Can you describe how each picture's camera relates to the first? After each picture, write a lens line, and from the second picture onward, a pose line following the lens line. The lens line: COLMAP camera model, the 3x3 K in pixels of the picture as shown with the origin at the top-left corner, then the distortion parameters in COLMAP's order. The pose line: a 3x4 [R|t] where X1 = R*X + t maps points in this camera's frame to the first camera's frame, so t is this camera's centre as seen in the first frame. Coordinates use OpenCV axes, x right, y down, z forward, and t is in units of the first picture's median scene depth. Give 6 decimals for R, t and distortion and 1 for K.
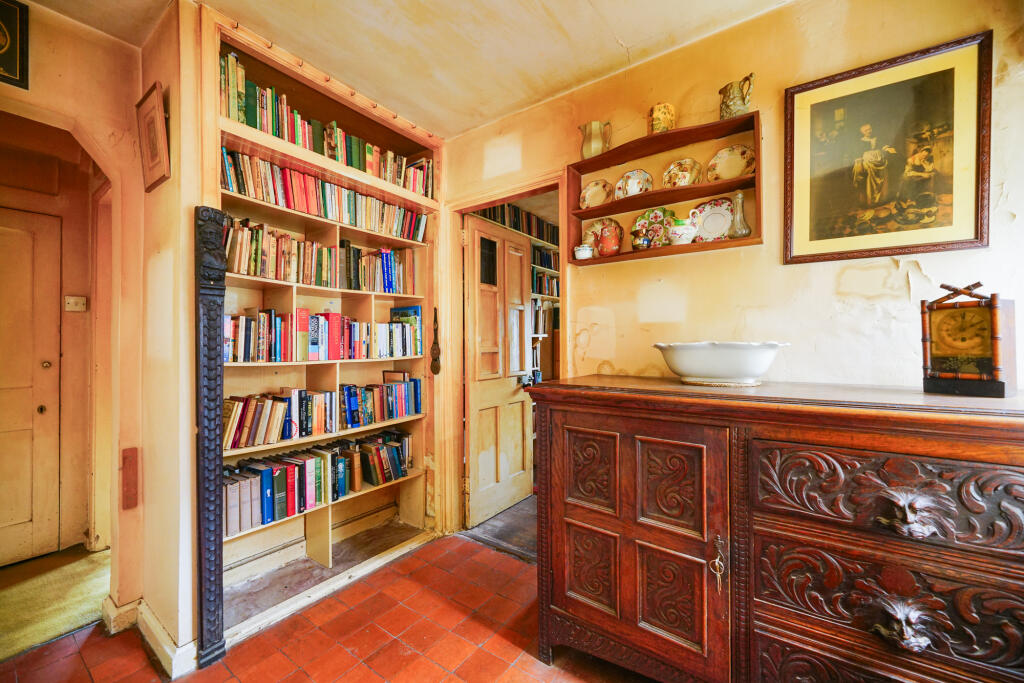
lens RADIAL K [[417.3, 0, 510.0], [0, 417.3, 343.9], [0, 0, 1]] dist [-0.000806, 0.000529]
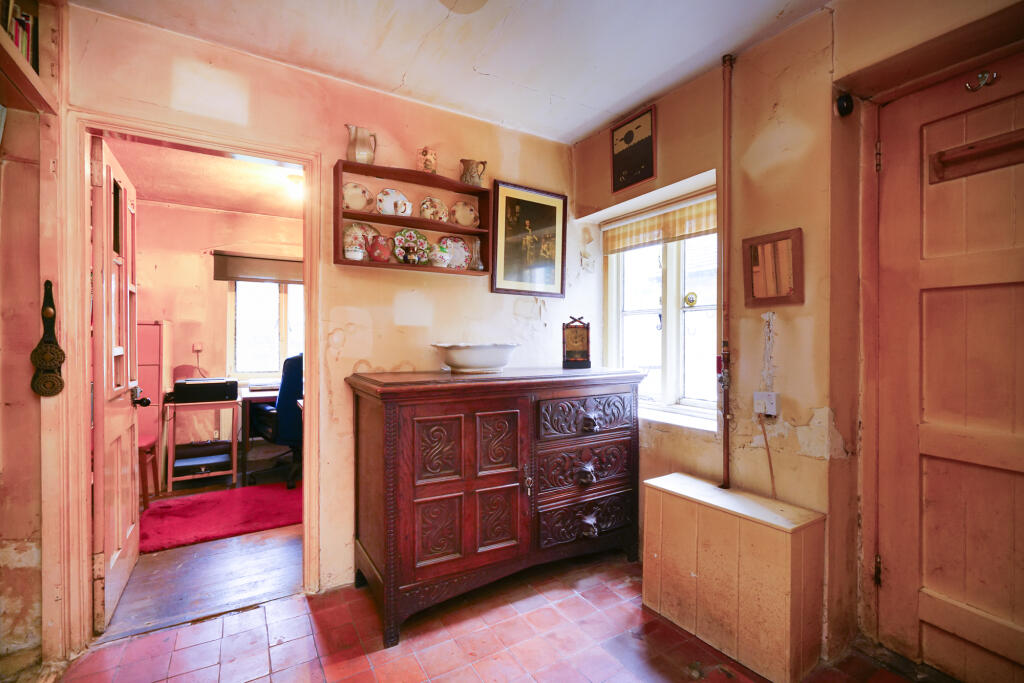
lens RADIAL K [[453.2, 0, 508.2], [0, 453.2, 342.2], [0, 0, 1]] dist [0.000004, -0.000015]
pose [[0.397375, -0.002579, 0.917653, -0.952115], [-0.007121, 0.999957, 0.005894, -0.018646], [-0.917629, -0.008877, 0.397339, 0.309593]]
